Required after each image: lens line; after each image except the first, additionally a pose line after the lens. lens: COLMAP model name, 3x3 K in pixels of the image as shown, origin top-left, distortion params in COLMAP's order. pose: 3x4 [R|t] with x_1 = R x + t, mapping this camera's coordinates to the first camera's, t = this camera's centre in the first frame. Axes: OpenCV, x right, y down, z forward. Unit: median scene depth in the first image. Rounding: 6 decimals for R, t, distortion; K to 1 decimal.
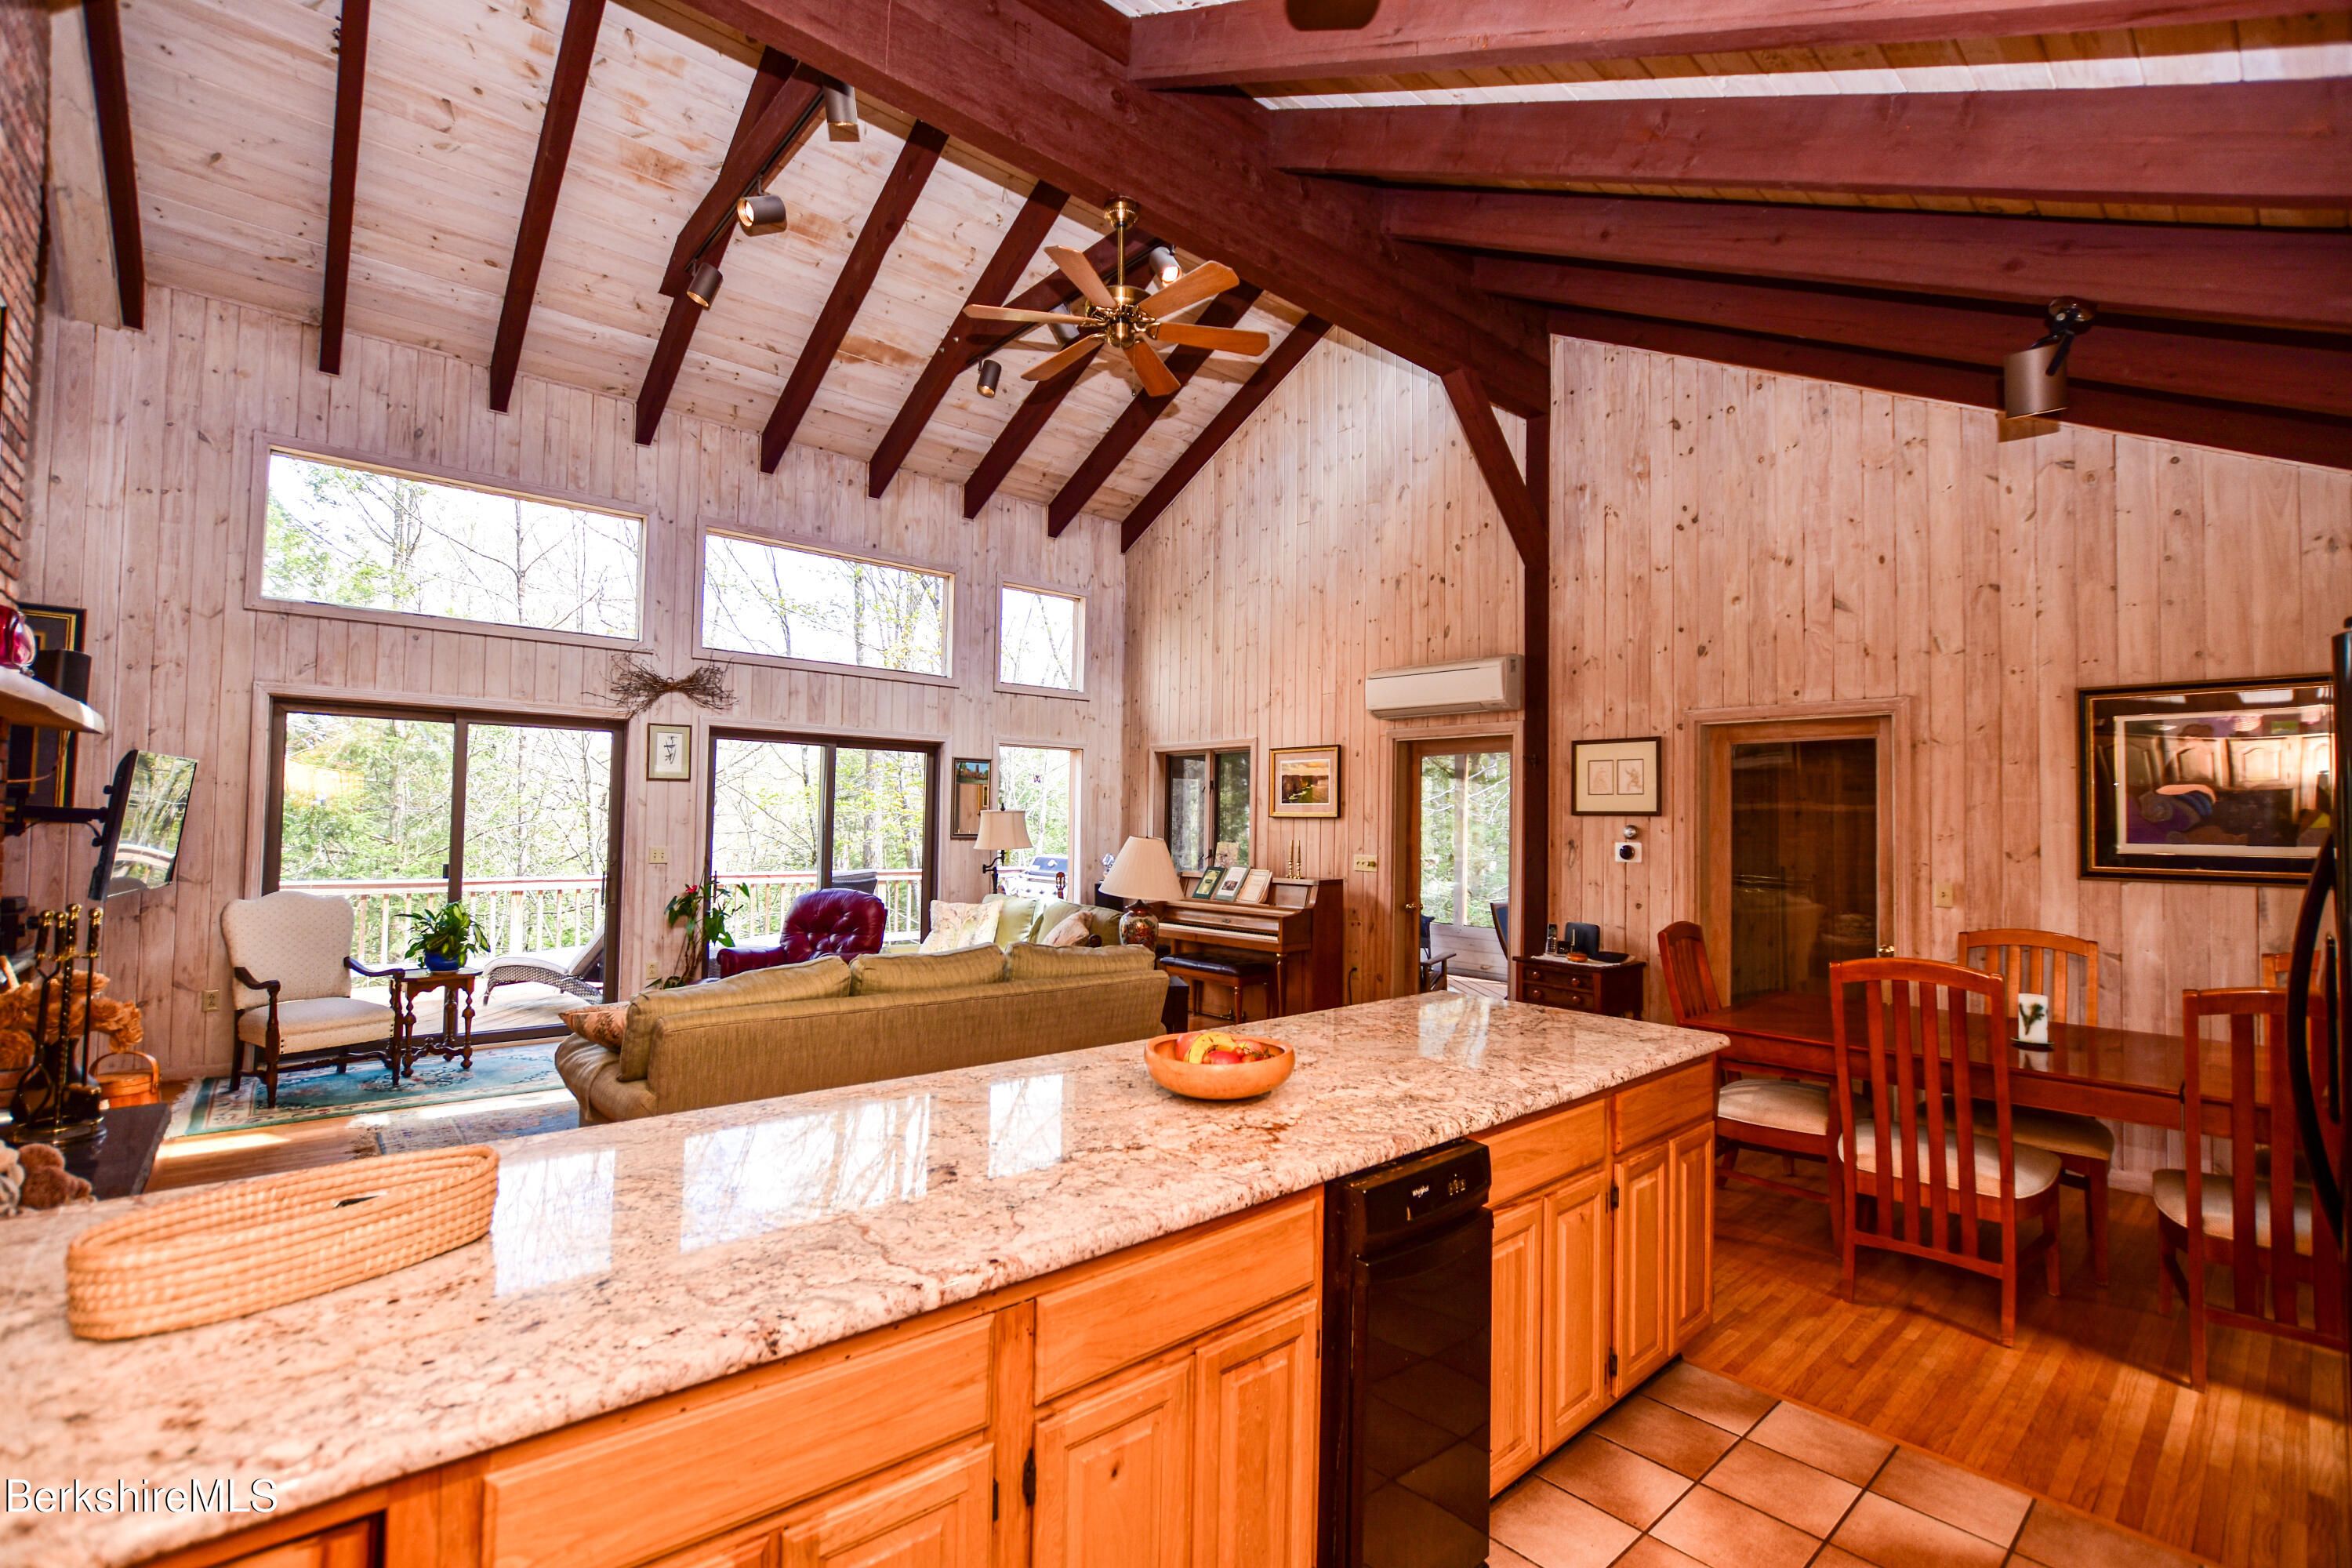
lens RADIAL K [[1037.9, 0, 1160.9], [0, 1037.9, 783.6], [0, 0, 1]] dist [-0.024098, 0.000948]
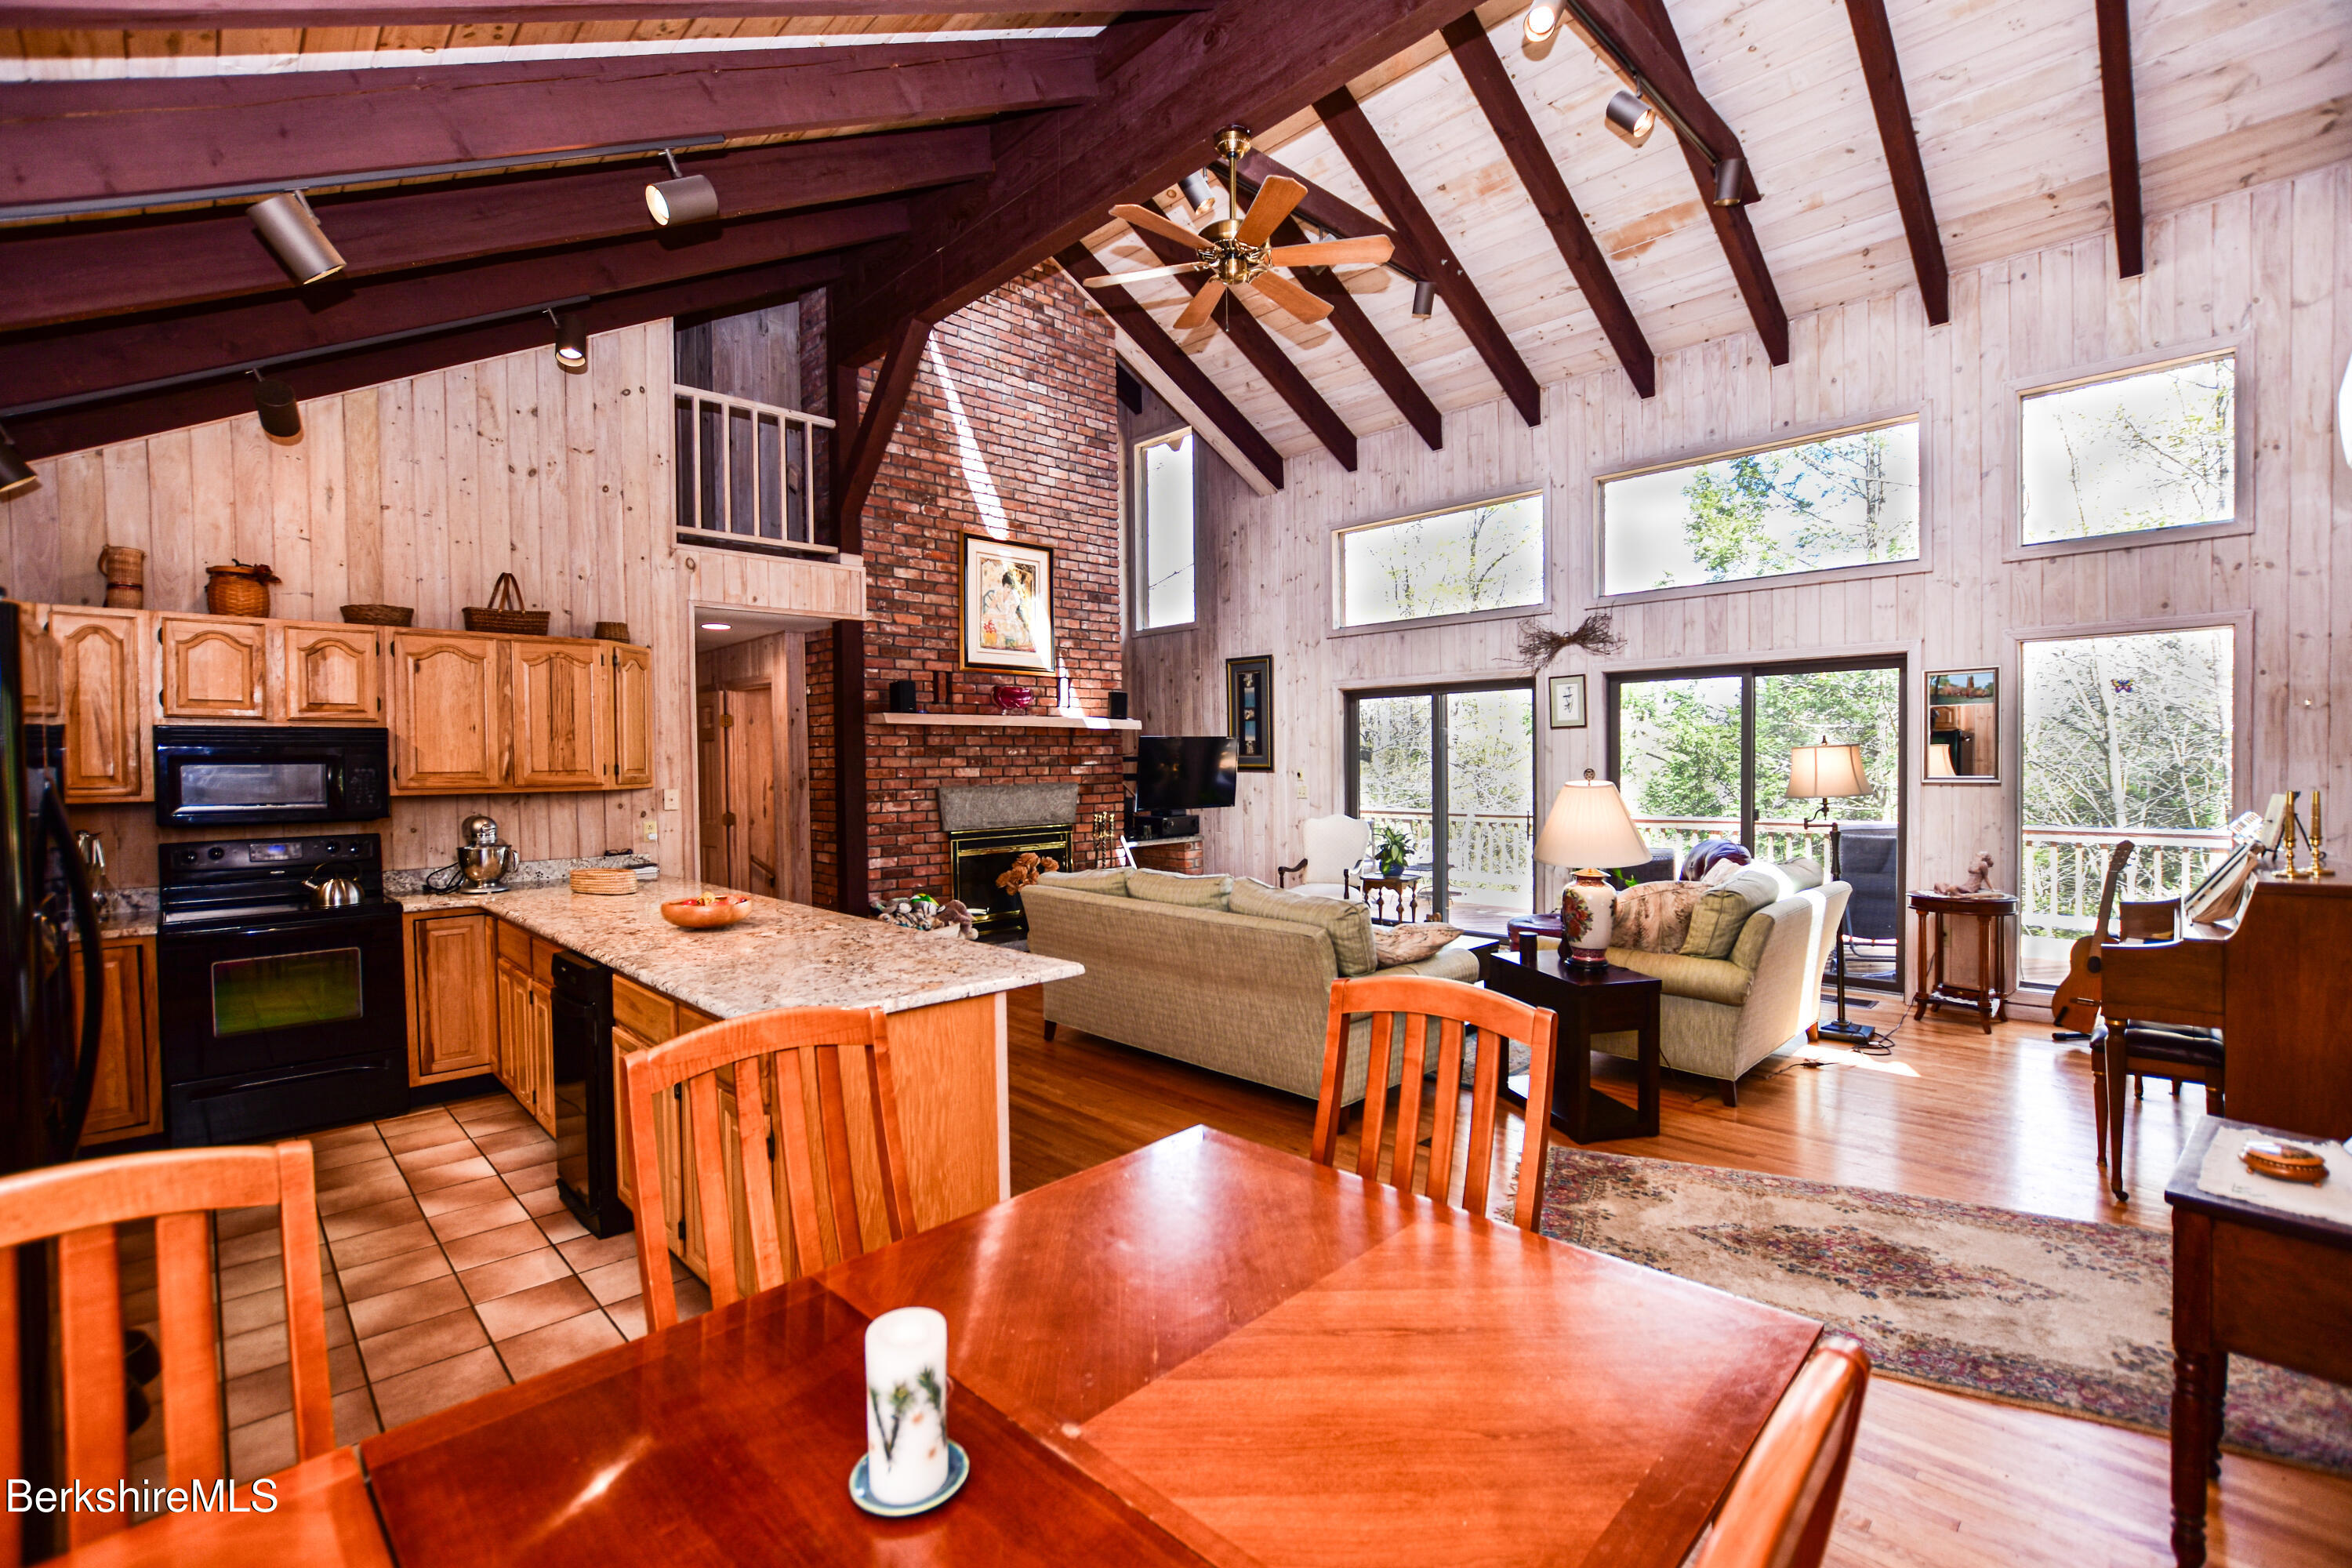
lens RADIAL K [[1037.9, 0, 1187.4], [0, 1037.9, 785.3], [0, 0, 1]] dist [-0.024098, 0.000948]
pose [[0.047640, 0.009321, -0.998821, 0.579759], [0.049319, 0.998715, 0.011673, 0.024422], [0.997646, -0.049817, 0.047119, 0.547191]]
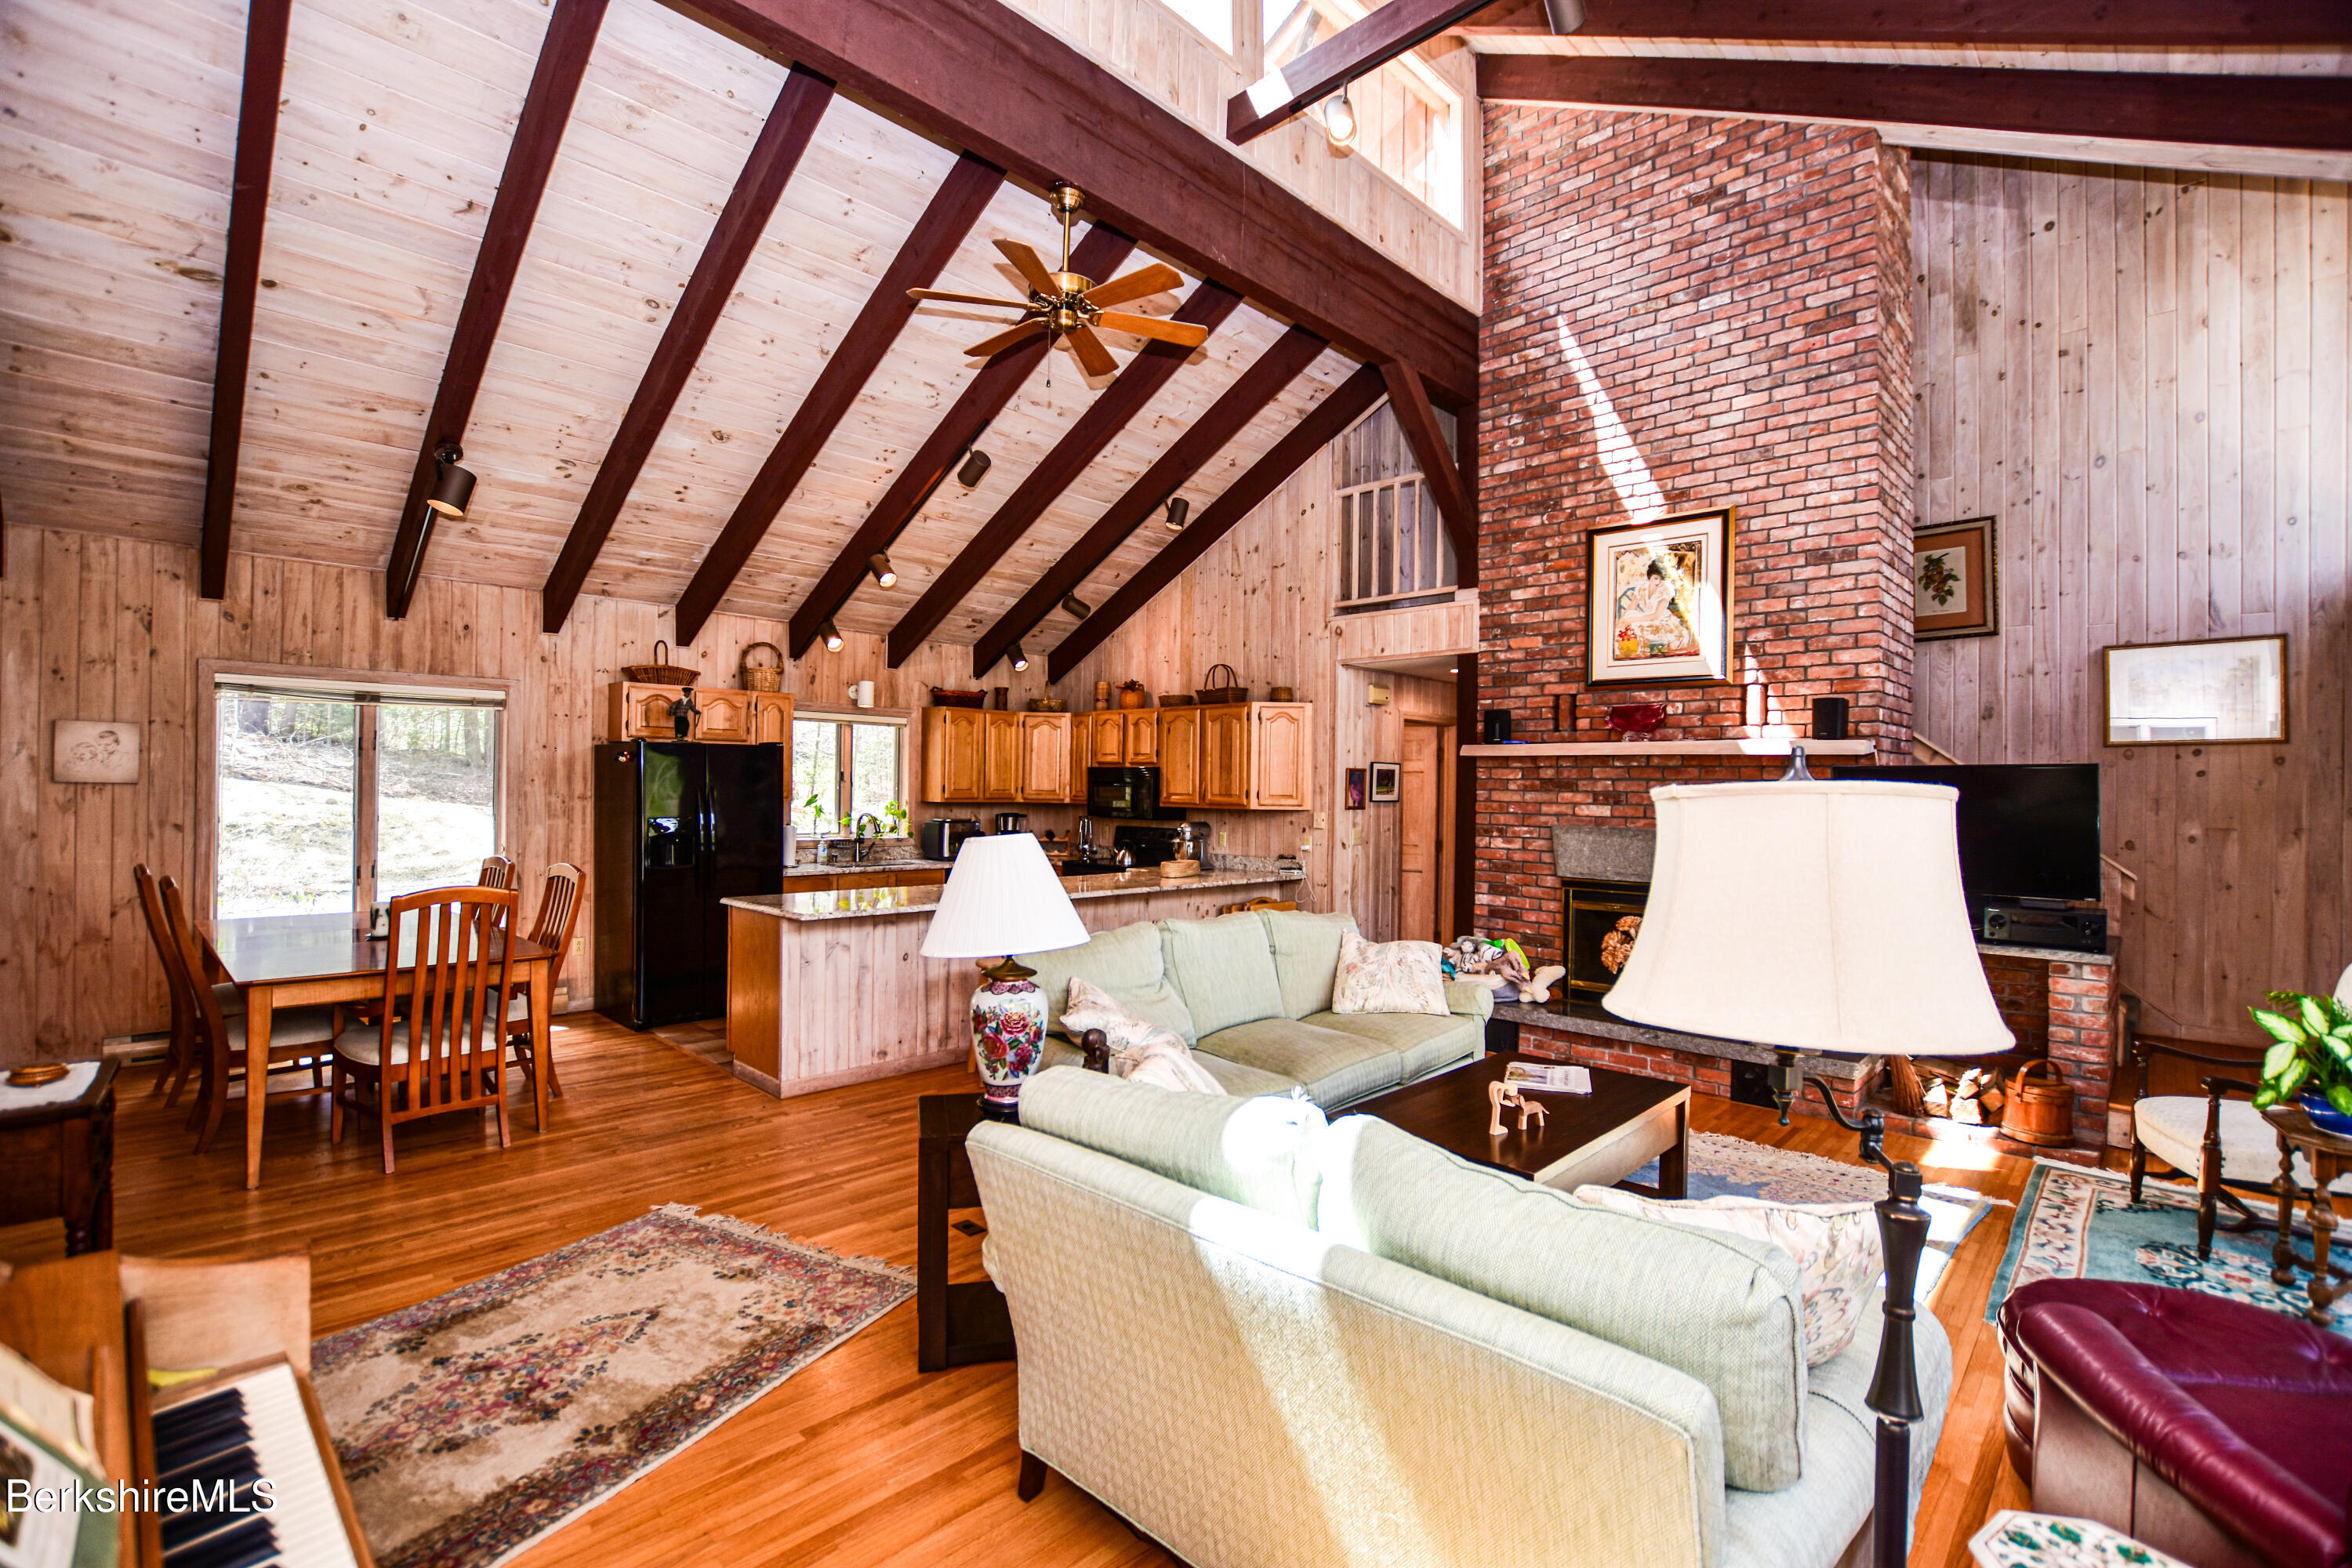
lens RADIAL K [[1037.9, 0, 1183.5], [0, 1037.9, 787.0], [0, 0, 1]] dist [-0.024098, 0.000948]
pose [[-0.996428, -0.031410, -0.078391, -0.055630], [-0.028277, 0.998769, -0.040753, 0.038256], [0.079574, -0.038391, -0.996089, 1.223344]]
